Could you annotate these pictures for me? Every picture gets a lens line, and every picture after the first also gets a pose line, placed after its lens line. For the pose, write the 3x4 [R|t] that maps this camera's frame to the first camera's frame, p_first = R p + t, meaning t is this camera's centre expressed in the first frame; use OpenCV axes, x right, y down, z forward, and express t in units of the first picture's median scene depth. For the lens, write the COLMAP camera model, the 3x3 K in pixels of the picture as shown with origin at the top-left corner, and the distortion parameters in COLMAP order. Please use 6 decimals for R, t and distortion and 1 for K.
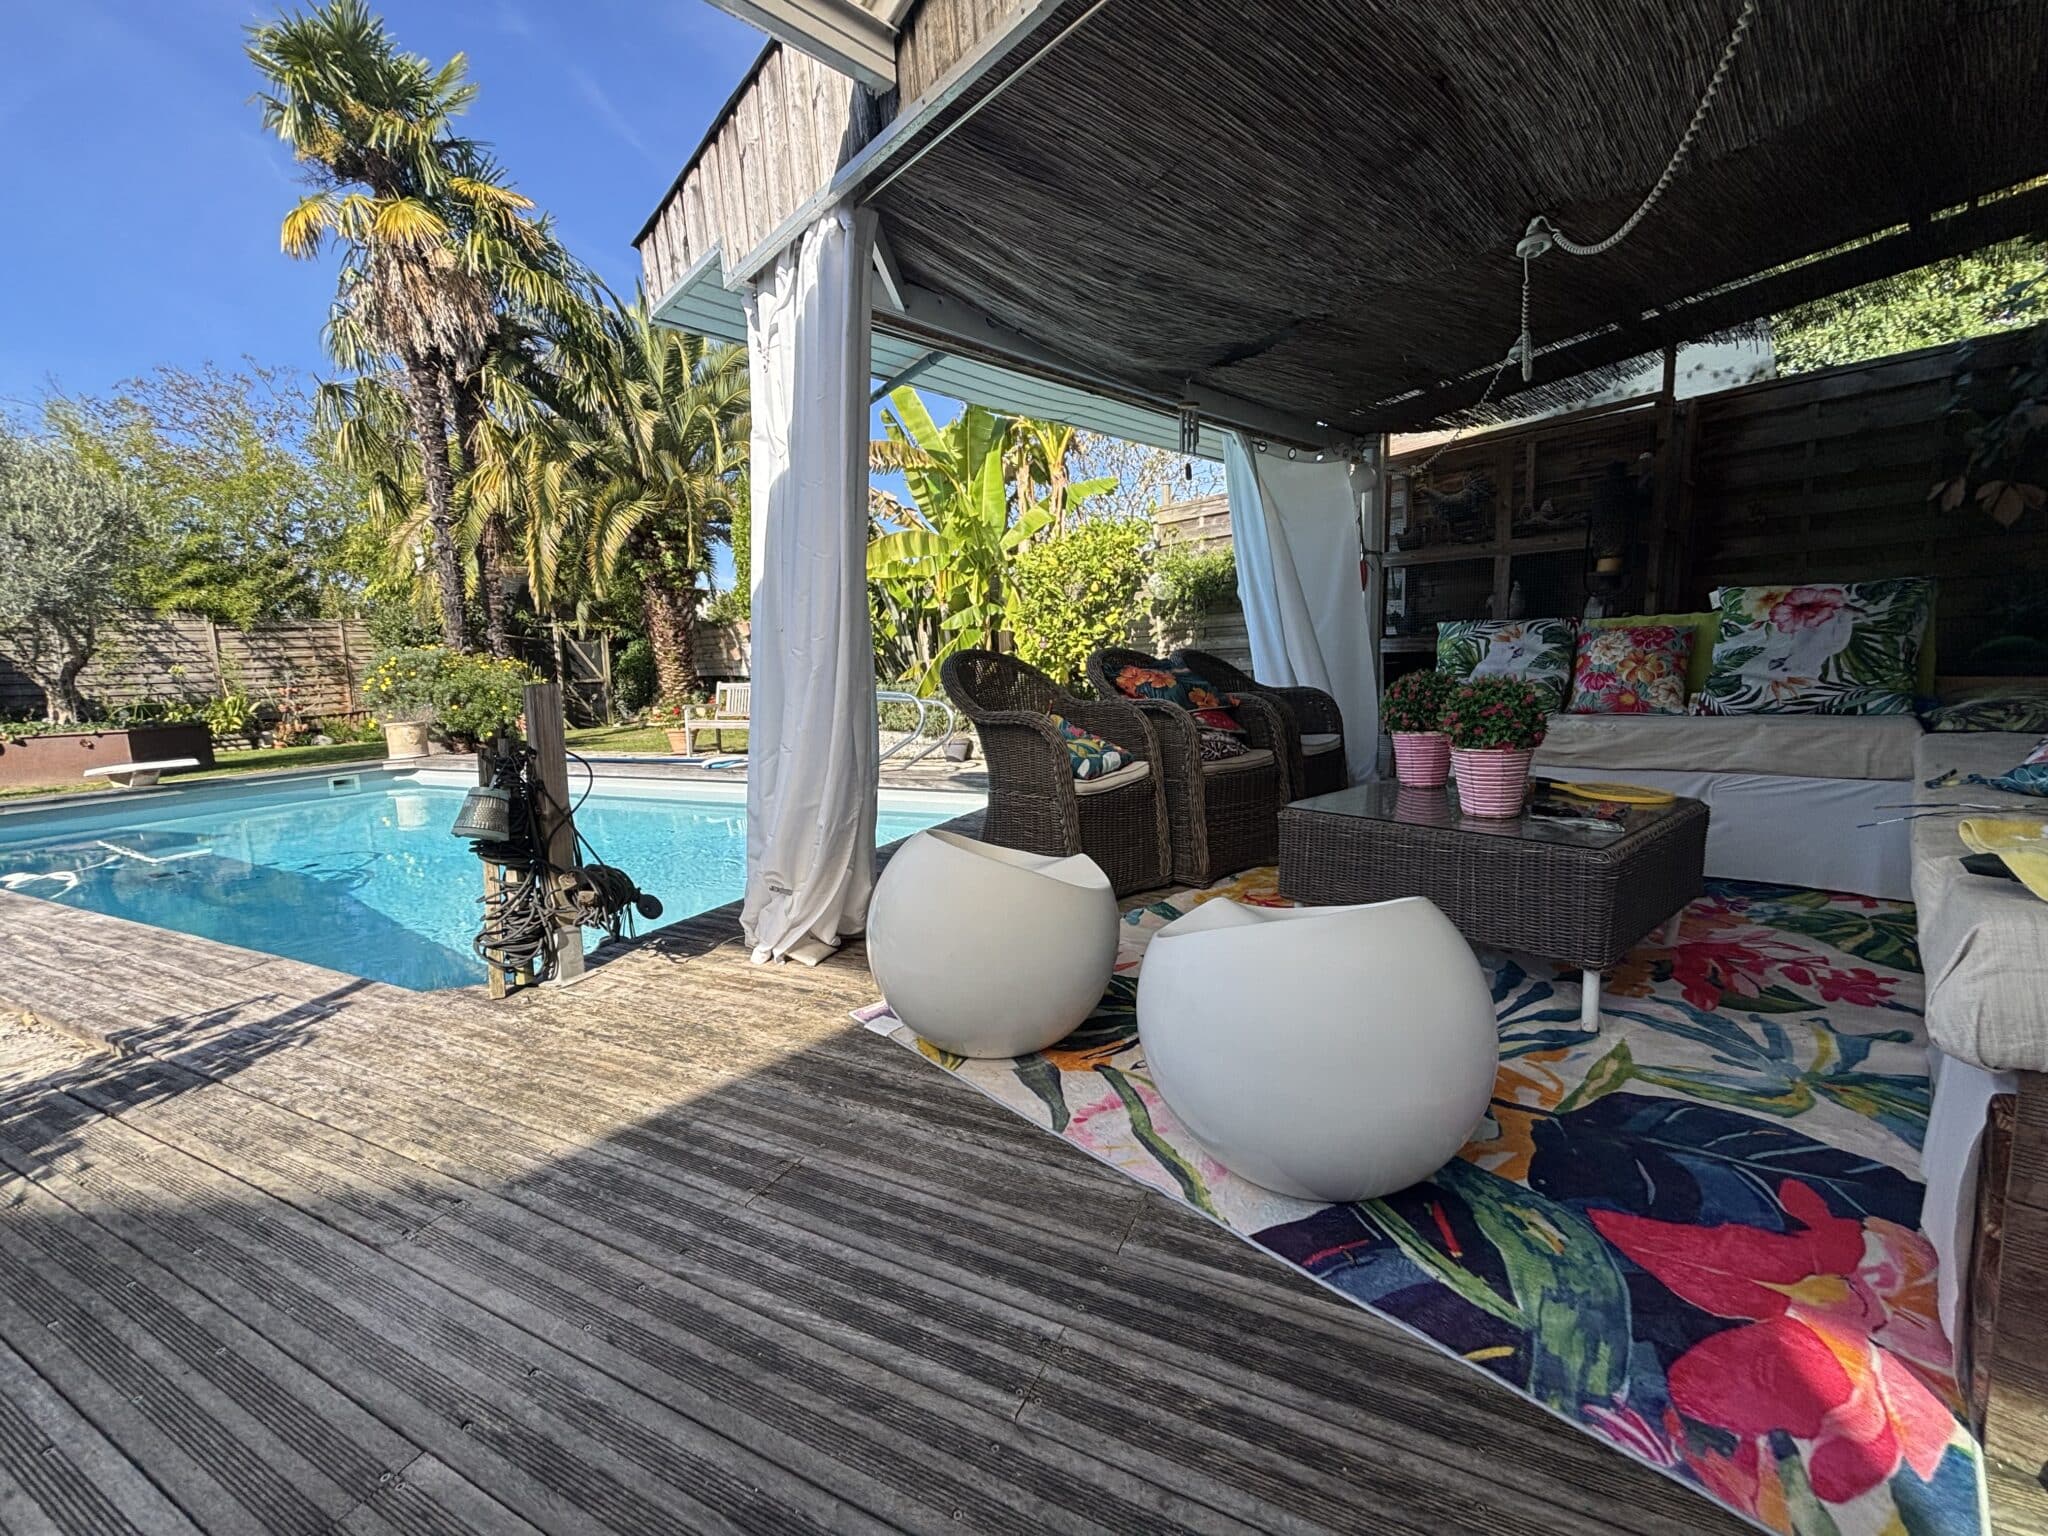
lens RADIAL K [[822.4, 0, 1020.7], [0, 822.4, 765.9], [0, 0, 1]] dist [0.006848, -0.000005]
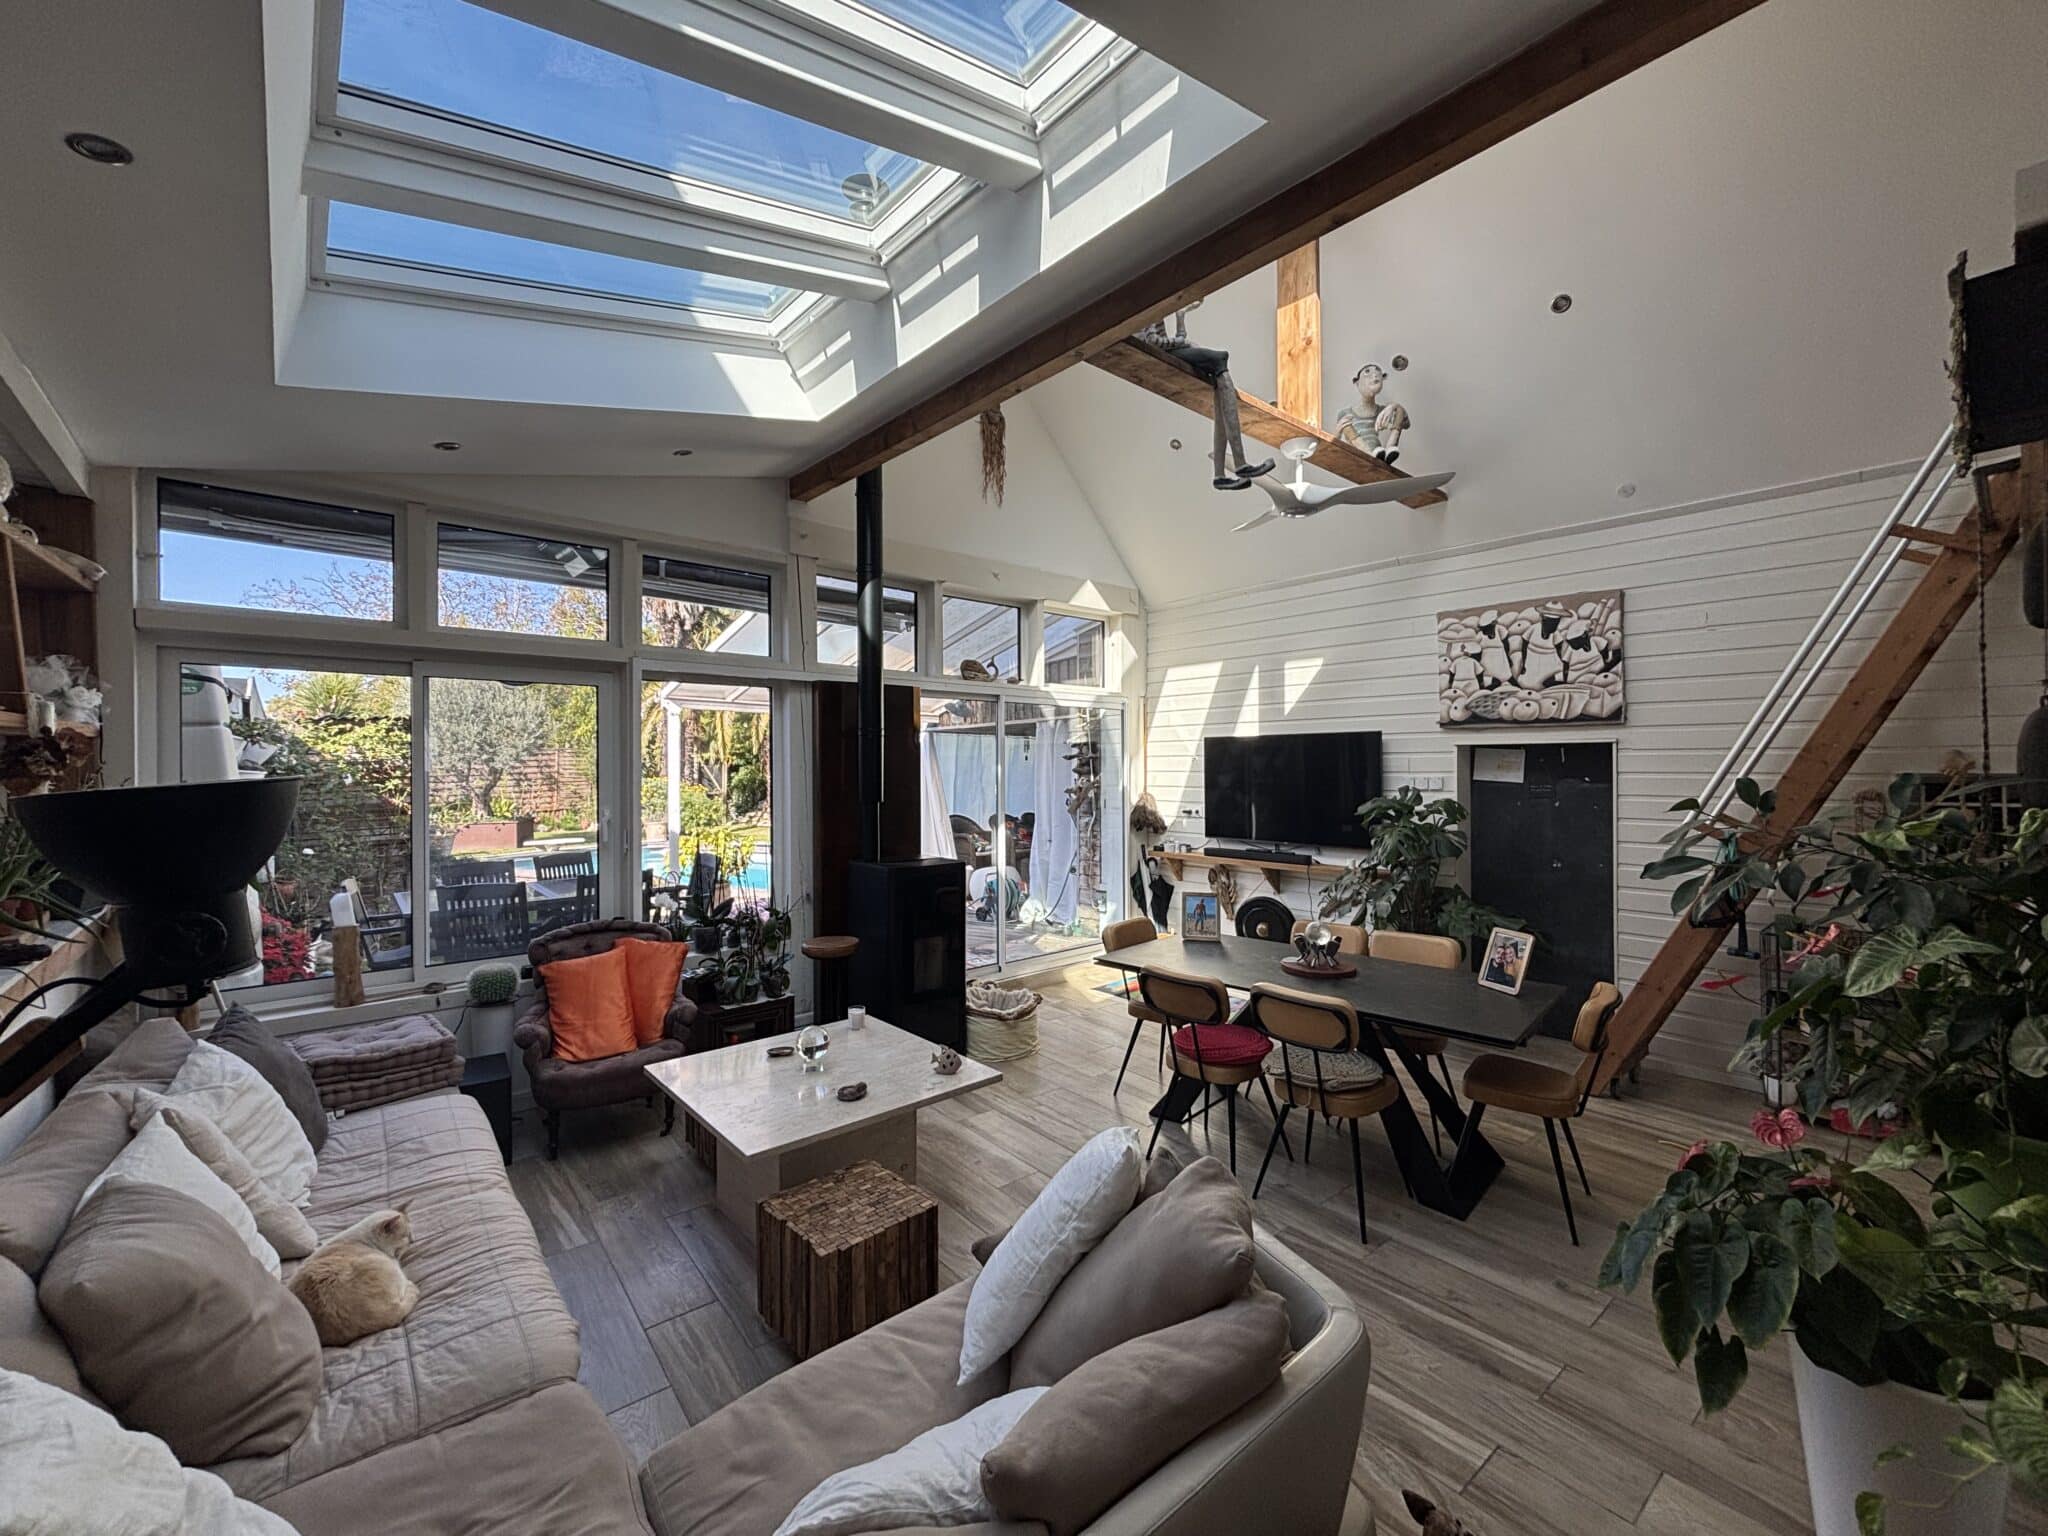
lens RADIAL K [[822.4, 0, 1028.0], [0, 822.4, 773.2], [0, 0, 1]] dist [0.006848, -0.000005]
pose [[0.999219, 0.035742, -0.016835, 0.186491], [-0.037502, 0.992121, -0.119536, 0.046881], [0.012429, 0.120074, 0.992687, -1.414194]]
